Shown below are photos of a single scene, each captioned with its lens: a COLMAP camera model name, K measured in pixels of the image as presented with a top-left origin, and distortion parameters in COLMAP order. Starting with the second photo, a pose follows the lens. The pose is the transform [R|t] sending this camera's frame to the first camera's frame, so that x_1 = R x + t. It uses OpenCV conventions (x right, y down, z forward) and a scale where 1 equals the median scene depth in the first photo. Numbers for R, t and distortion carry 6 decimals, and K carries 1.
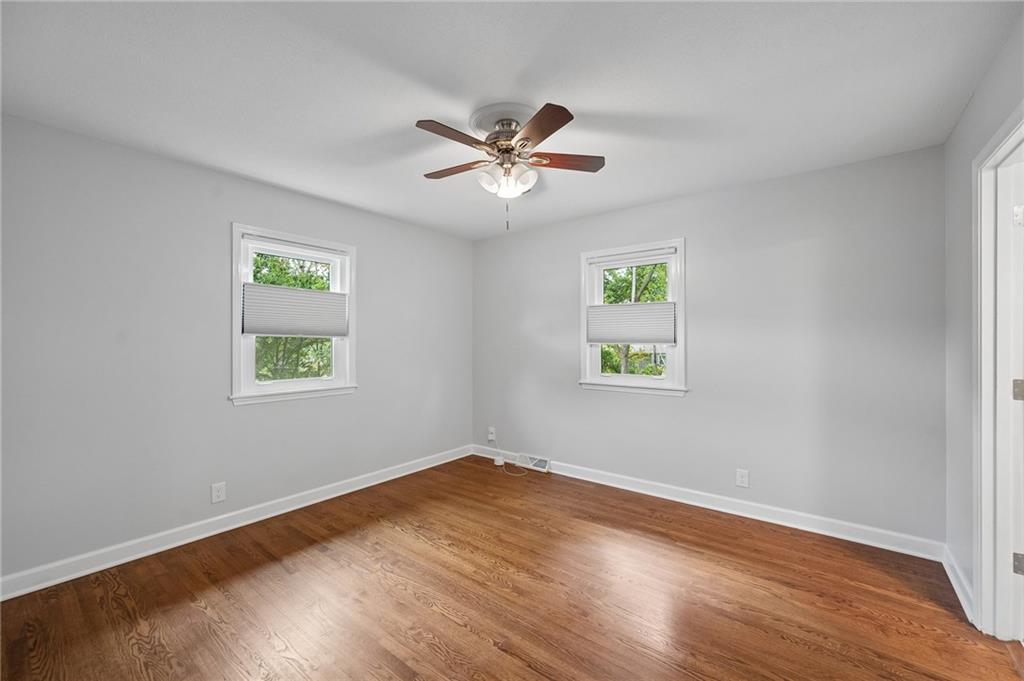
lens RADIAL K [[419.5, 0, 512.0], [0, 419.5, 340.5], [0, 0, 1]] dist [-0.000480, -0.000148]
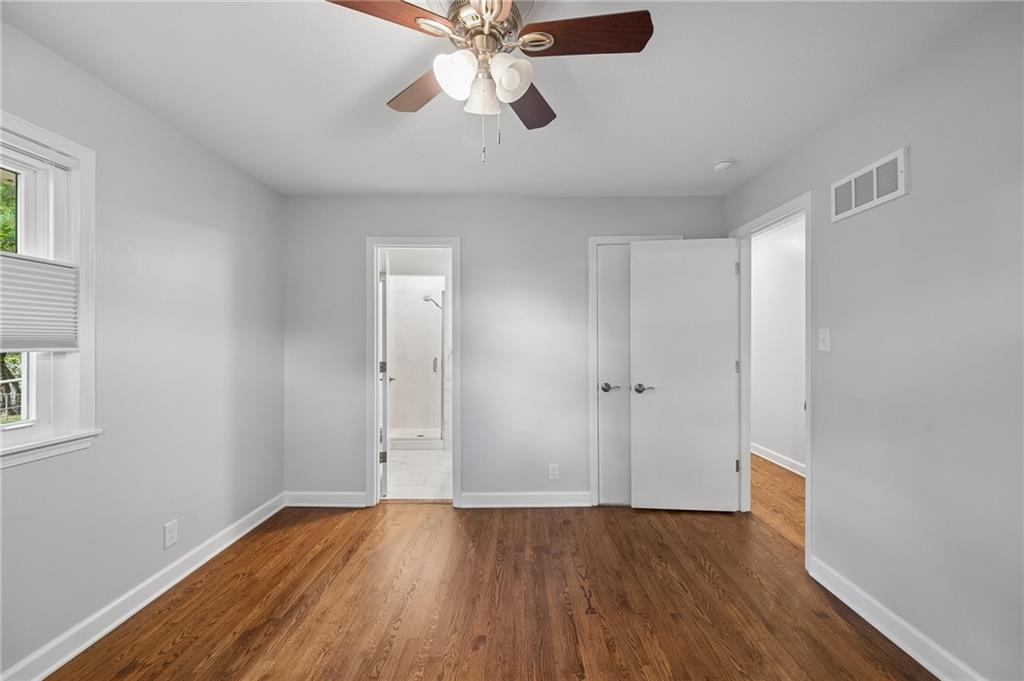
lens RADIAL K [[419.5, 0, 512.0], [0, 419.5, 340.5], [0, 0, 1]] dist [-0.000480, -0.000148]
pose [[-0.619716, 0.004467, 0.784814, -0.497648], [0.006054, 0.999981, -0.000912, -0.001765], [-0.784803, 0.004186, -0.619731, 1.268533]]
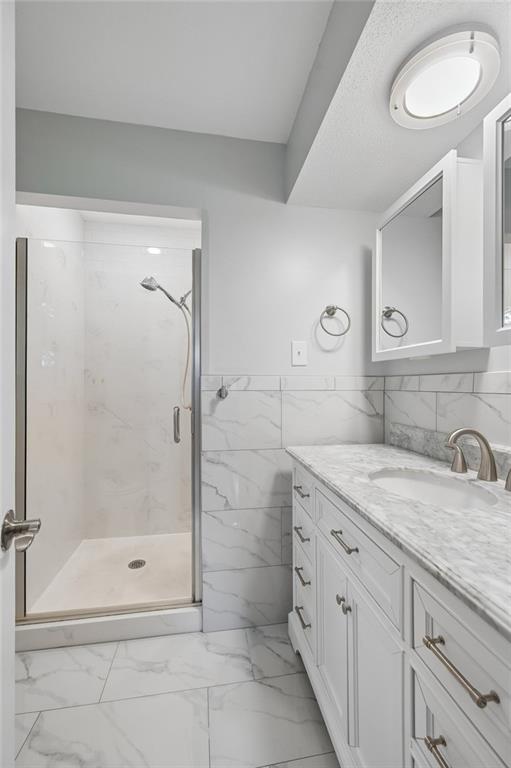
lens RADIAL K [[309.2, 0, 255.5], [0, 309.2, 384.0], [0, 0, 1]] dist [0.000421, 0.000054]
pose [[-0.756397, 0.008054, 0.654064, 0.805344], [0.011039, 0.999939, 0.000452, 0.030410], [-0.654020, 0.007562, -0.756439, 0.668068]]
